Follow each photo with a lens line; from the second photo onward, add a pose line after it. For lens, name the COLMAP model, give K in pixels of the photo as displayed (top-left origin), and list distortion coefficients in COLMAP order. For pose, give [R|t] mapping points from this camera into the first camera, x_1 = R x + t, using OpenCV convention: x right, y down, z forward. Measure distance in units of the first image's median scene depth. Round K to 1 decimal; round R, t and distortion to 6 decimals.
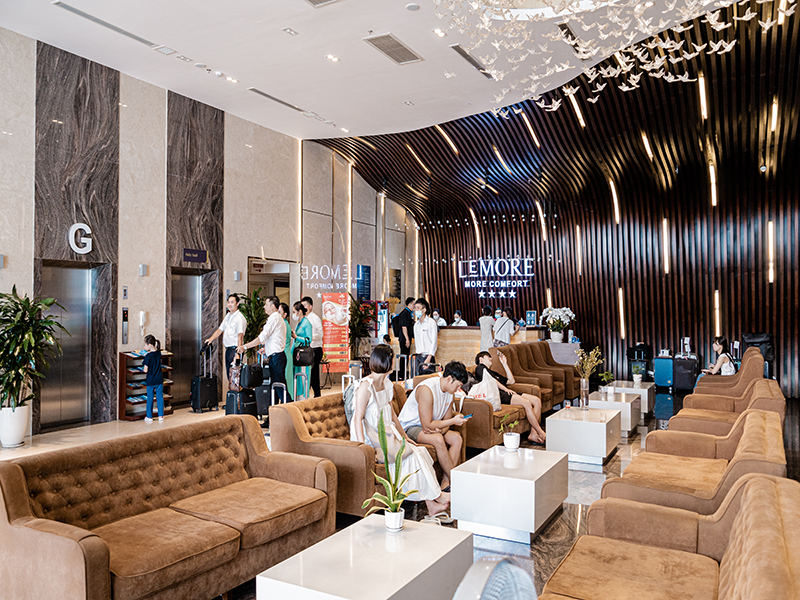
lens RADIAL K [[641.8, 0, 401.5], [0, 641.8, 292.2], [0, 0, 1]] dist [-0.008974, -0.003847]
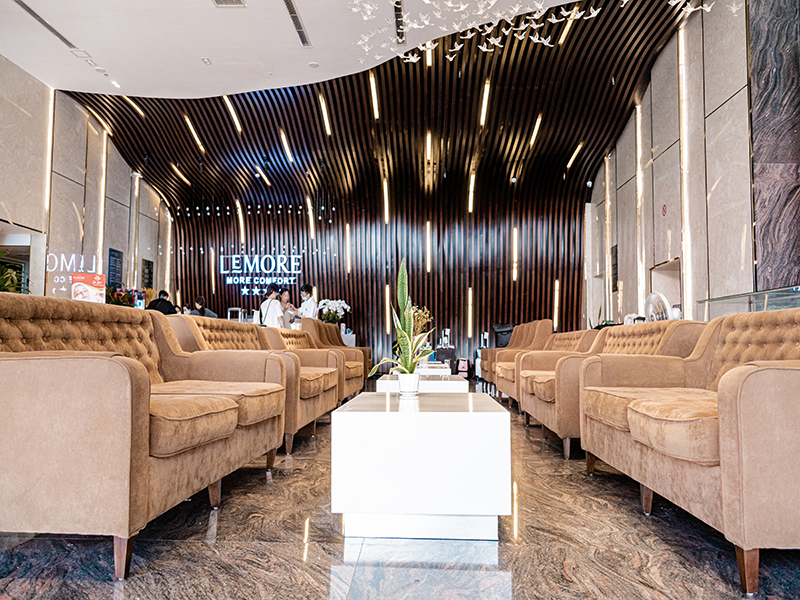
lens RADIAL K [[641.8, 0, 407.5], [0, 641.8, 294.6], [0, 0, 1]] dist [-0.008974, -0.003847]
pose [[0.888487, 0.038475, 0.457286, -0.142180], [-0.011531, 0.998036, -0.061567, 0.095233], [-0.458756, 0.049429, 0.887186, 0.067387]]
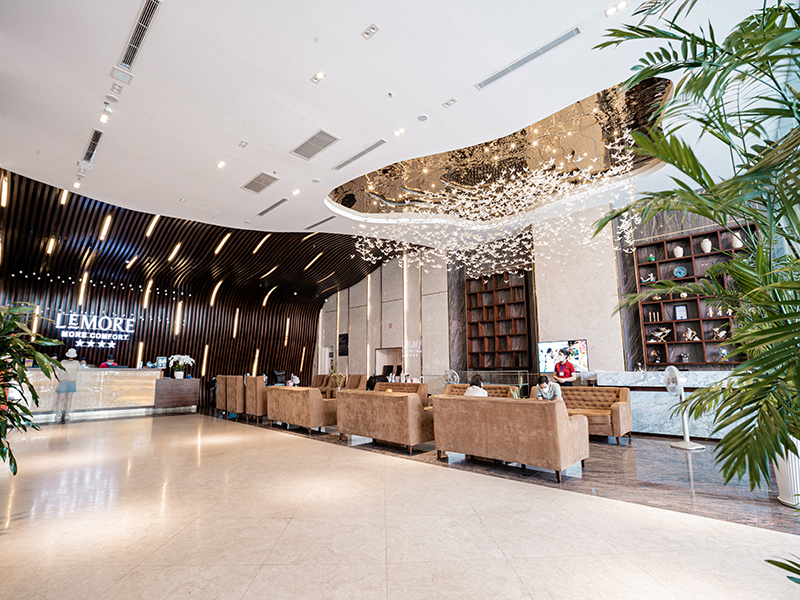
lens RADIAL K [[375.6, 0, 406.2], [0, 375.6, 305.9], [0, 0, 1]] dist [-0.055028, 0.019277]
pose [[0.226774, 0.160257, 0.960672, -0.605589], [-0.019732, 0.986923, -0.159979, 0.046623], [-0.973748, 0.017323, 0.226971, 0.359782]]
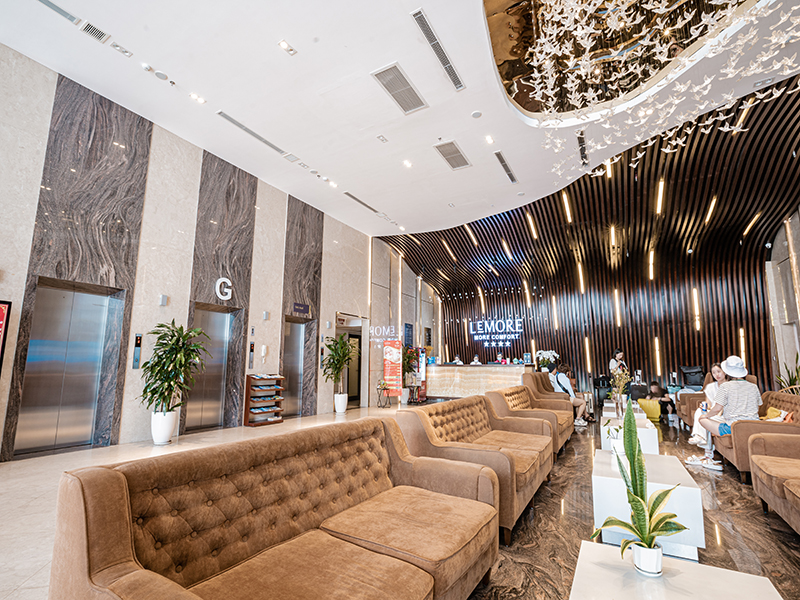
lens RADIAL K [[375.6, 0, 394.6], [0, 375.6, 308.3], [0, 0, 1]] dist [-0.055028, 0.019277]
pose [[0.999601, 0.002039, -0.028174, -0.093463], [-0.005528, 0.992226, -0.124326, 0.044083], [0.027701, 0.124432, 0.991841, 0.186609]]
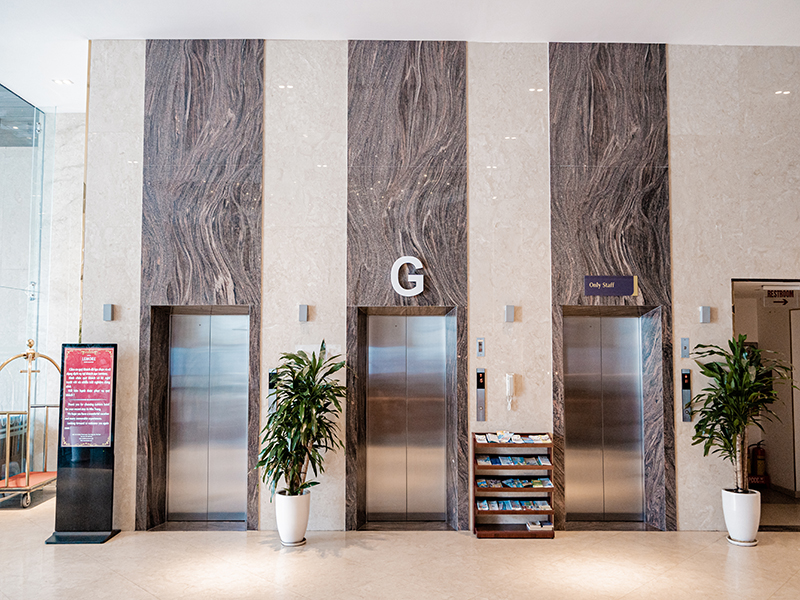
lens RADIAL K [[641.8, 0, 404.9], [0, 641.8, 306.3], [0, 0, 1]] dist [-0.008974, -0.003847]
pose [[0.488589, -0.056286, -0.870697, 0.122864], [0.021934, 0.998394, -0.052233, -0.008000], [0.872238, 0.006423, 0.489039, 0.511952]]
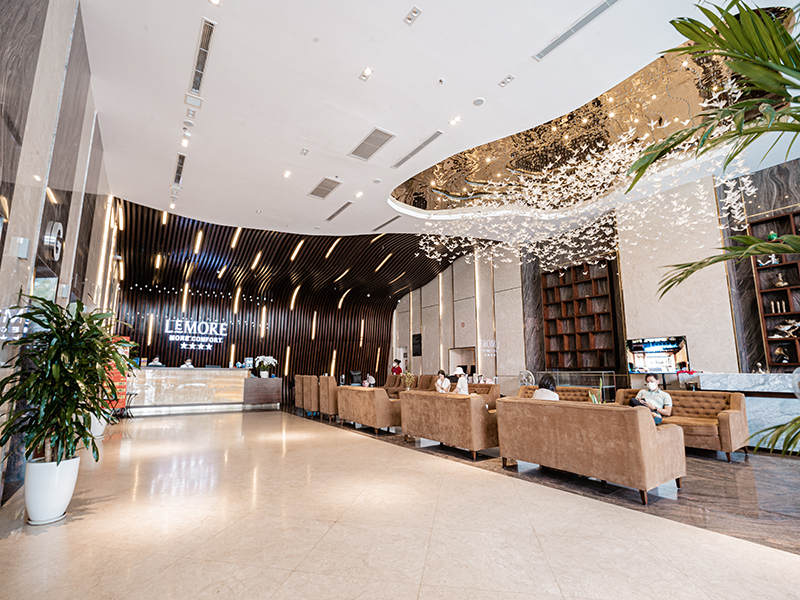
lens RADIAL K [[375.6, 0, 404.7], [0, 375.6, 306.5], [0, 0, 1]] dist [-0.055028, 0.019277]
pose [[0.432731, 0.149473, 0.889045, -0.574805], [-0.023526, 0.987696, -0.154608, 0.046345], [-0.901216, 0.045988, 0.430923, 0.339831]]
